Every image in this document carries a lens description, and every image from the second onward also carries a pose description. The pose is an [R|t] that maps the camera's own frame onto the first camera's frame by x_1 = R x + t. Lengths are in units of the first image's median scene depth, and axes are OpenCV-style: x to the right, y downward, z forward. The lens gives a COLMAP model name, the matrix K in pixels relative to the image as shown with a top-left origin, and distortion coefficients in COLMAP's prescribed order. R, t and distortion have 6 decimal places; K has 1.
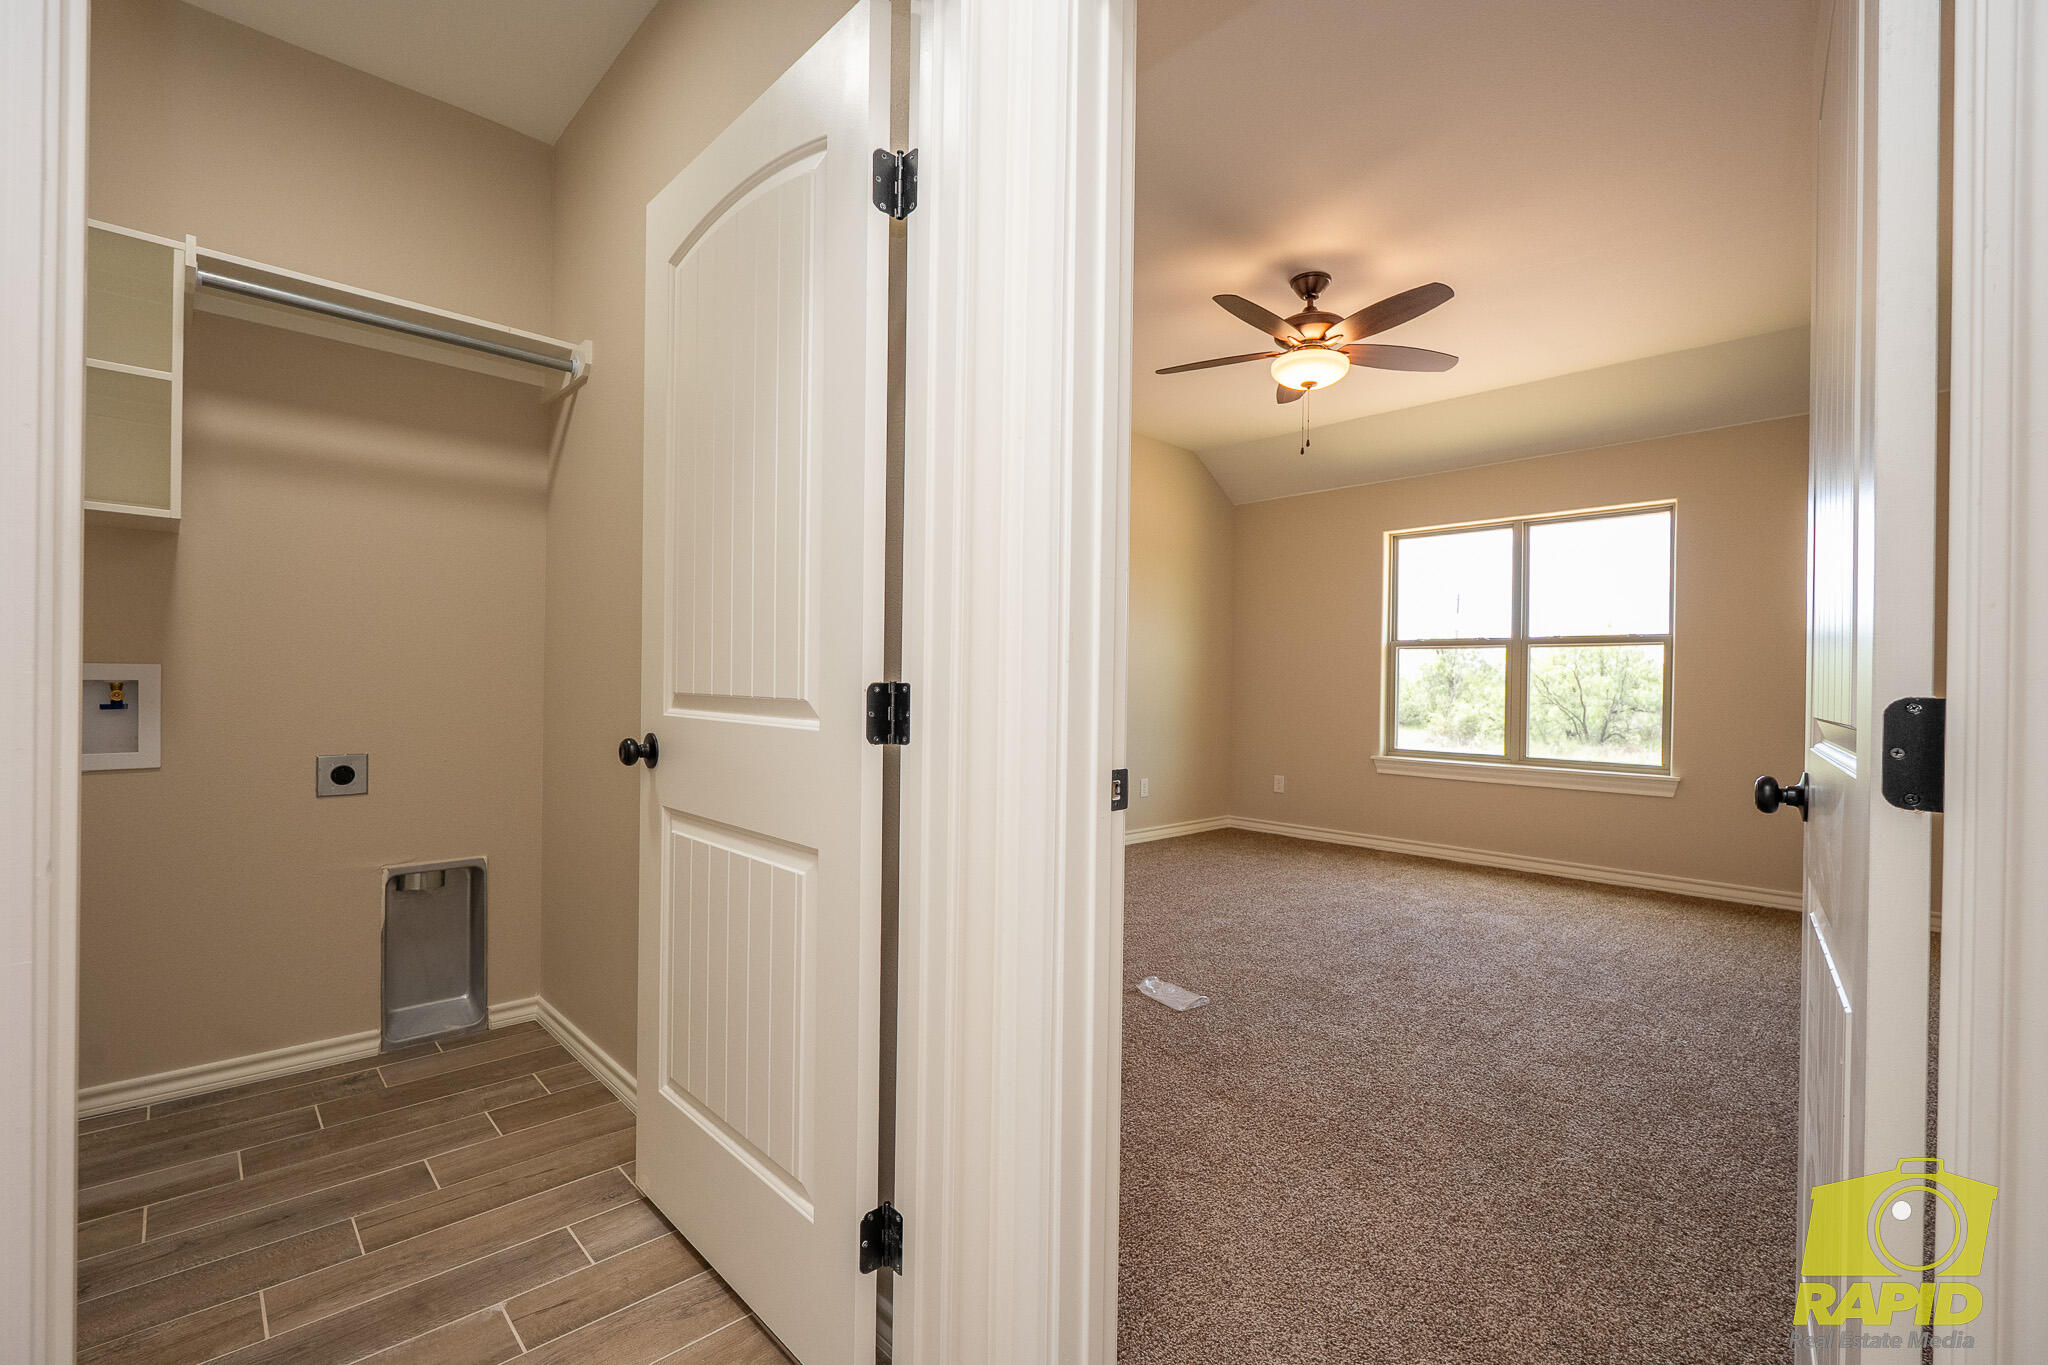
lens RADIAL K [[898.2, 0, 1024.0], [0, 898.2, 684.5], [0, 0, 1]] dist [-0.009471, 0.002530]
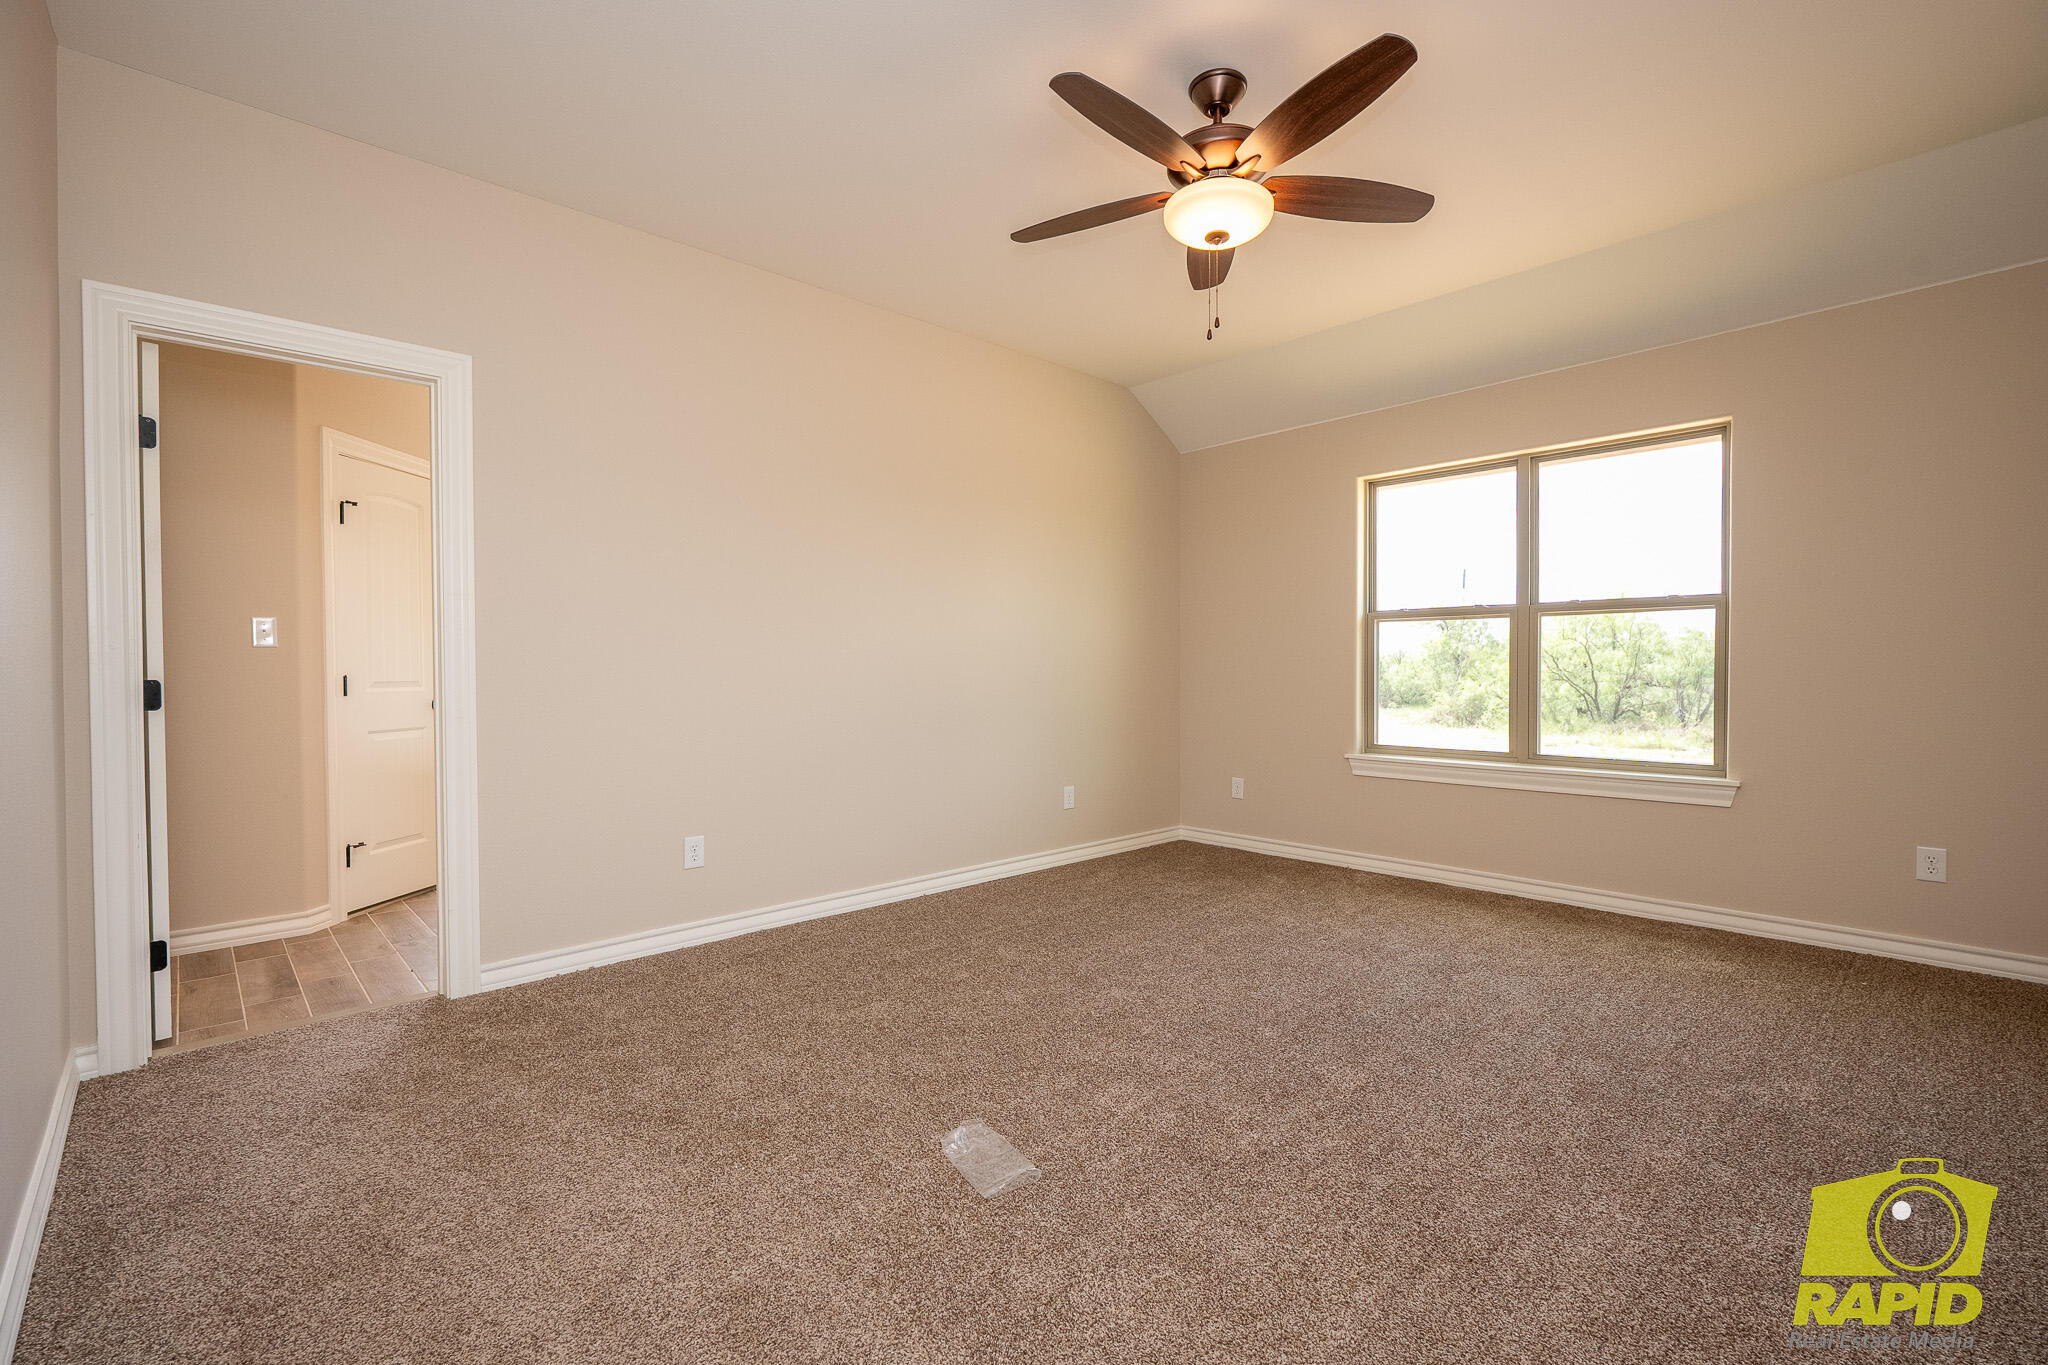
lens RADIAL K [[898.2, 0, 1030.2], [0, 898.2, 683.2], [0, 0, 1]] dist [-0.009471, 0.002530]
pose [[0.999821, -0.018786, -0.002029, 0.107740], [0.018815, 0.999706, 0.015322, -0.002104], [0.001741, -0.015358, 0.999881, 0.194337]]
